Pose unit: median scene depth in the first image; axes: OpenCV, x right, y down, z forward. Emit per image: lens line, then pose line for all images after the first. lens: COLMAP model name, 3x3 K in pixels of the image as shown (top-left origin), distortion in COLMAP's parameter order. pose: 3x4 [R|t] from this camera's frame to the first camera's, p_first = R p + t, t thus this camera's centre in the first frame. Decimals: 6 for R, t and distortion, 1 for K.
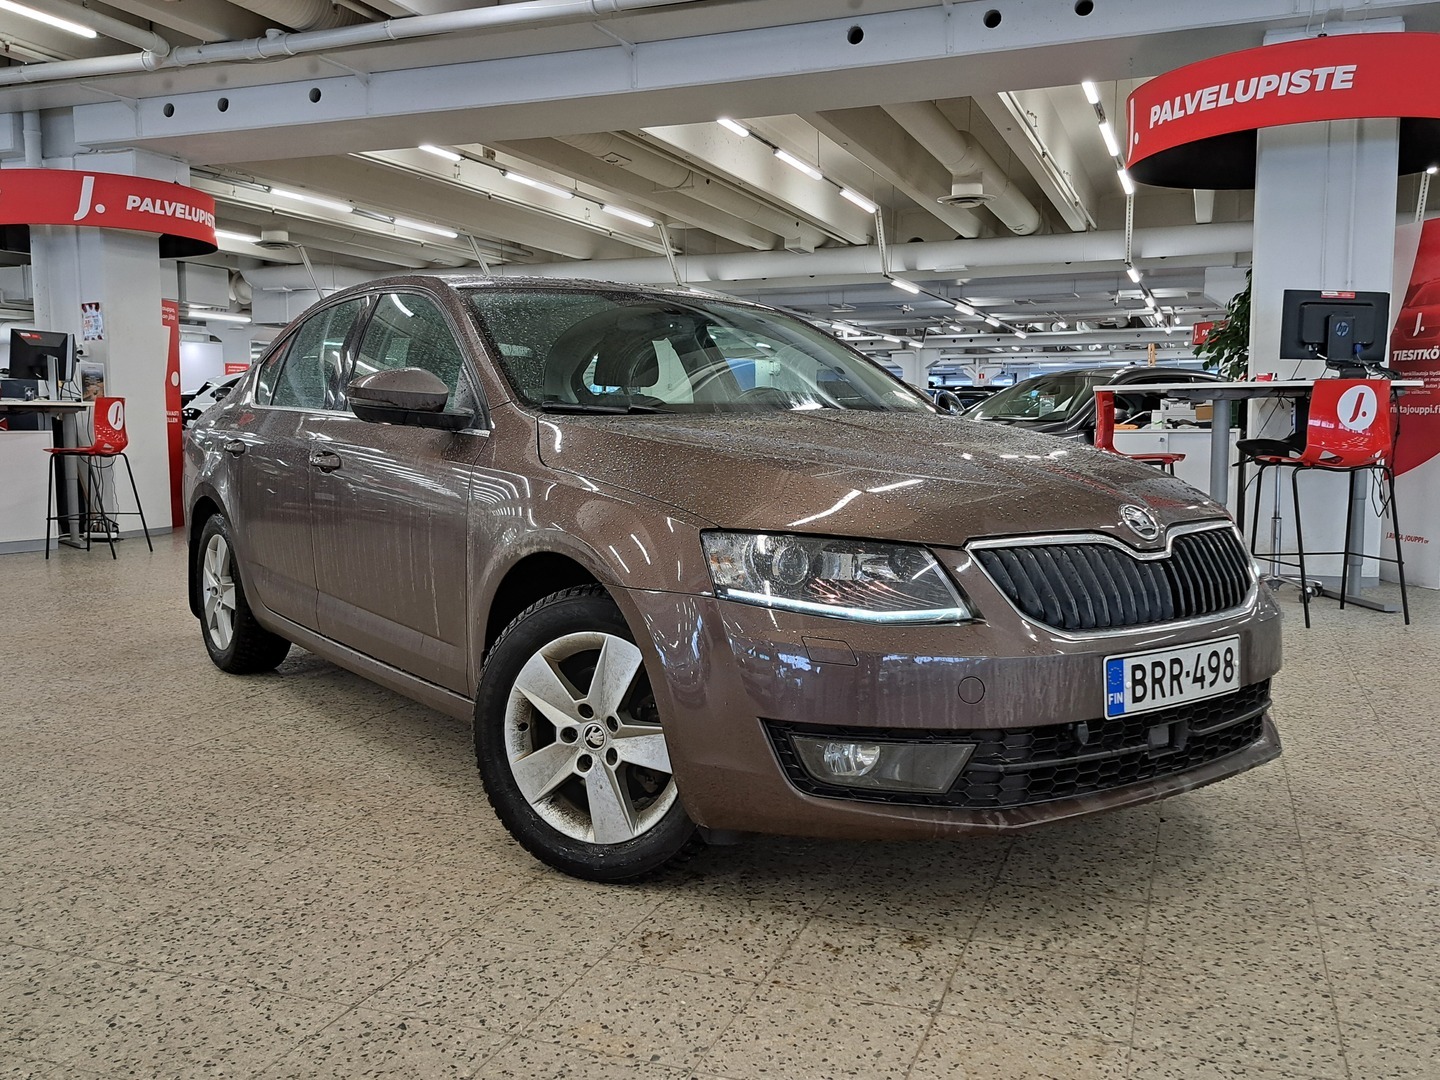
lens RADIAL K [[1256.0, 0, 749.6], [0, 1256.0, 537.5], [0, 0, 1]] dist [0.062338, -0.071742]
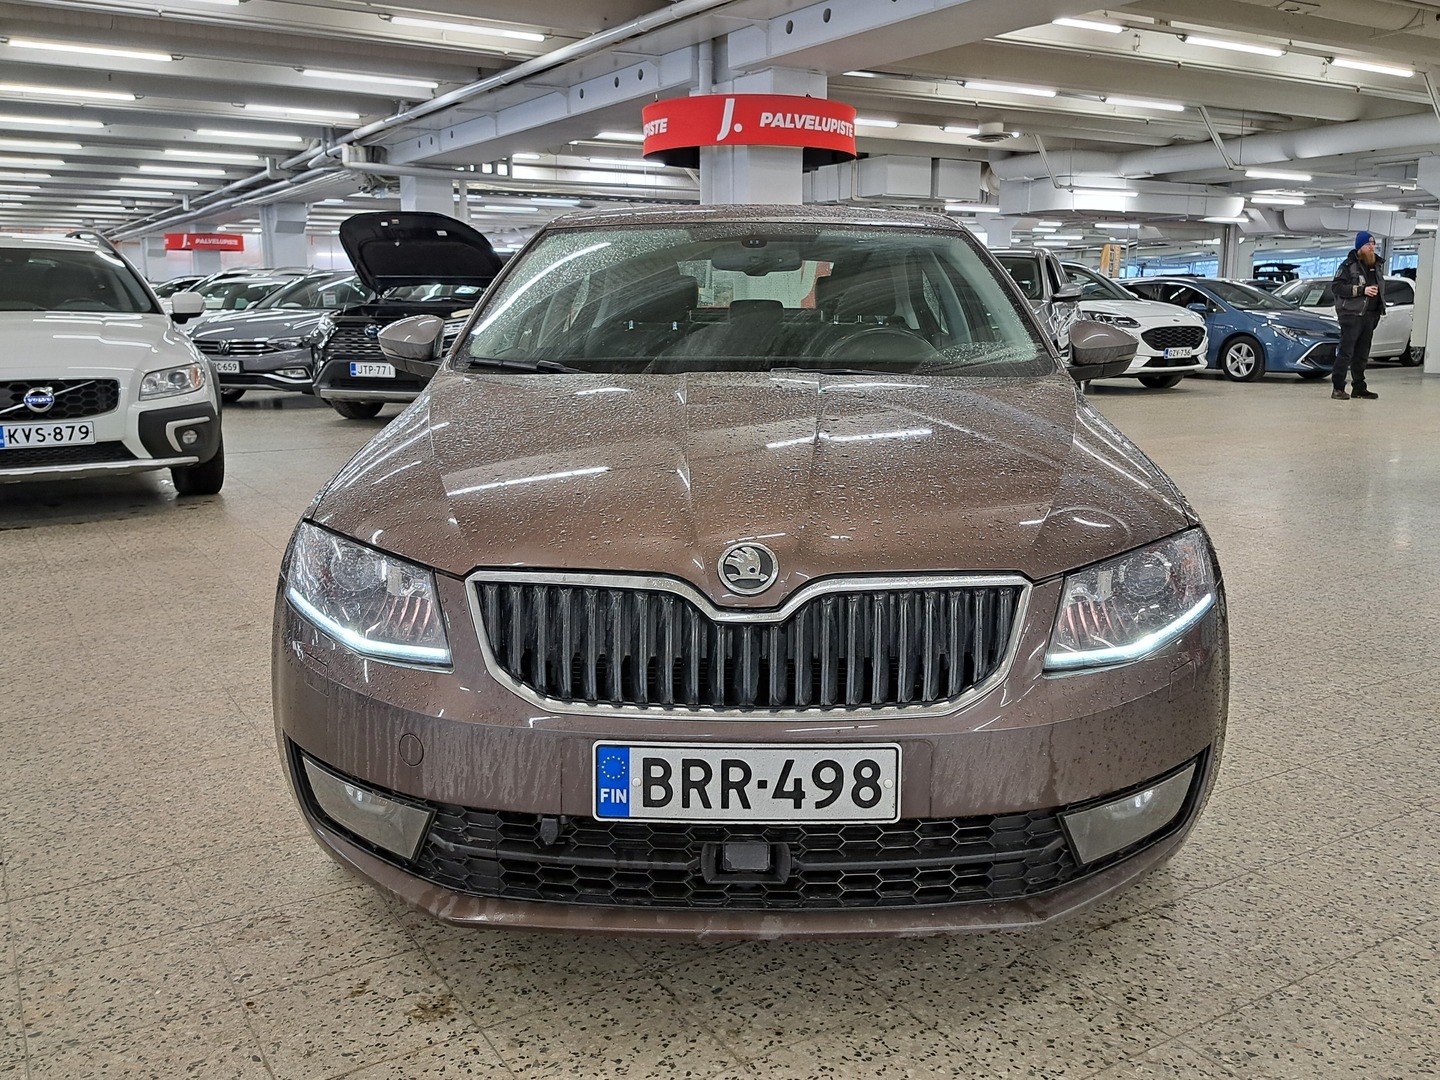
lens RADIAL K [[1256.0, 0, 749.6], [0, 1256.0, 537.5], [0, 0, 1]] dist [0.062338, -0.071742]
pose [[0.793954, 0.115150, -0.596974, 0.739346], [-0.058601, 0.991823, 0.113374, -0.111853], [0.605147, -0.055030, 0.794210, 0.418813]]
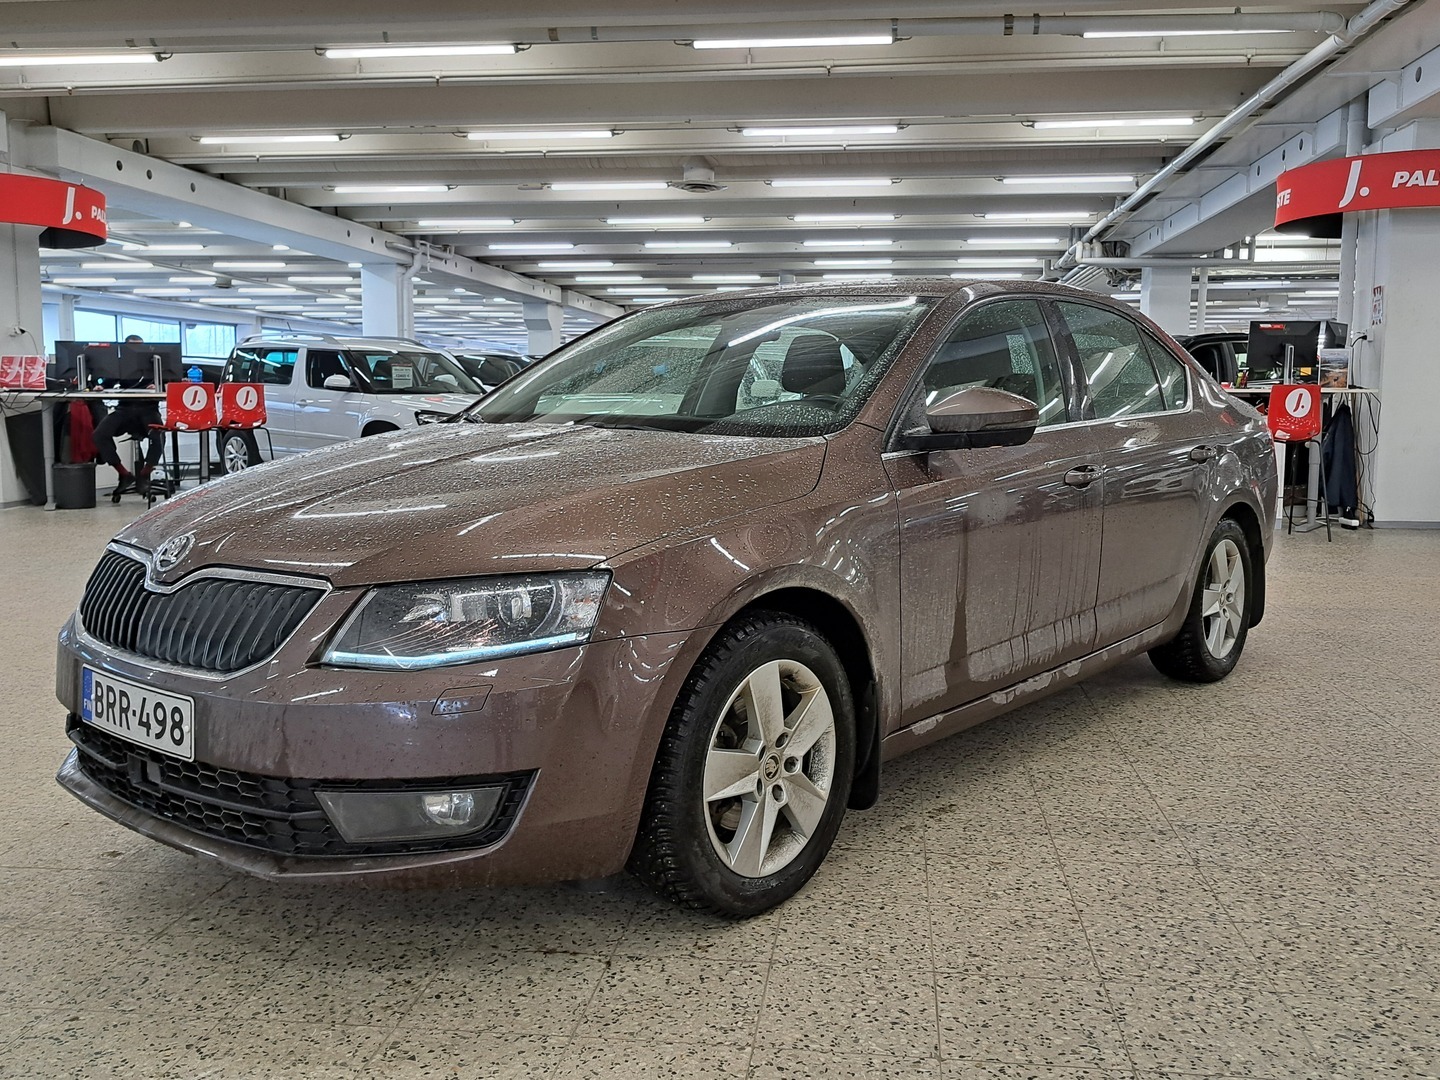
lens RADIAL K [[1256.0, 0, 749.6], [0, 1256.0, 537.5], [0, 0, 1]] dist [0.062338, -0.071742]
pose [[0.239274, 0.115171, -0.964097, 1.345760], [-0.093844, 0.991035, 0.095098, -0.157104], [0.966406, 0.067720, 0.247937, 1.177036]]
